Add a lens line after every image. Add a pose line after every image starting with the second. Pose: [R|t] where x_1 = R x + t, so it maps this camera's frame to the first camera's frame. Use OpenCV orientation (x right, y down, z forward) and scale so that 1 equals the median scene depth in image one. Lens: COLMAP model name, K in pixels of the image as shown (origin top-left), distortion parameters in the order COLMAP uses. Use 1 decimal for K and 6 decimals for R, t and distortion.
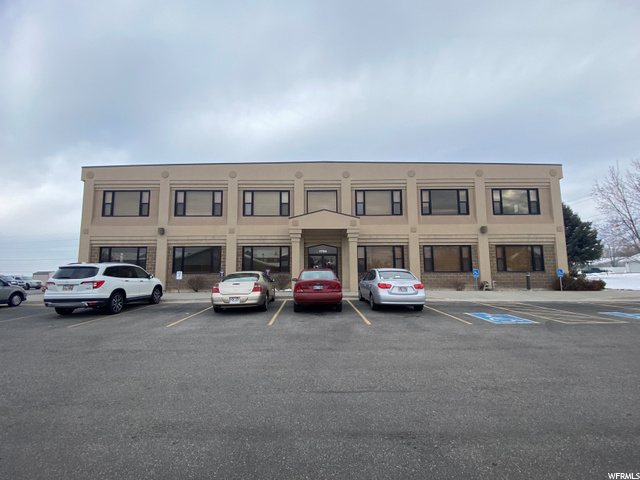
lens RADIAL K [[257.1, 0, 324.5], [0, 257.1, 238.6], [0, 0, 1]] dist [-0.018336, -0.000561]
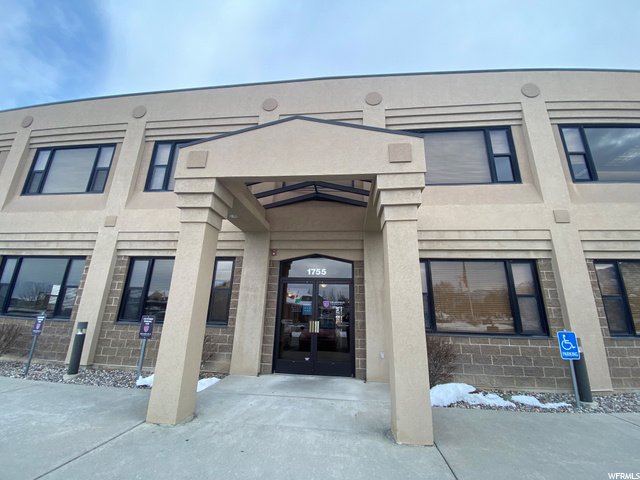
lens RADIAL K [[257.1, 0, 324.5], [0, 257.1, 238.6], [0, 0, 1]] dist [-0.018336, -0.000561]
pose [[0.992455, -0.002992, -0.122571, 0.053787], [-0.015746, 0.988314, -0.151615, 0.057759], [0.121592, 0.152401, 0.980810, 0.606377]]
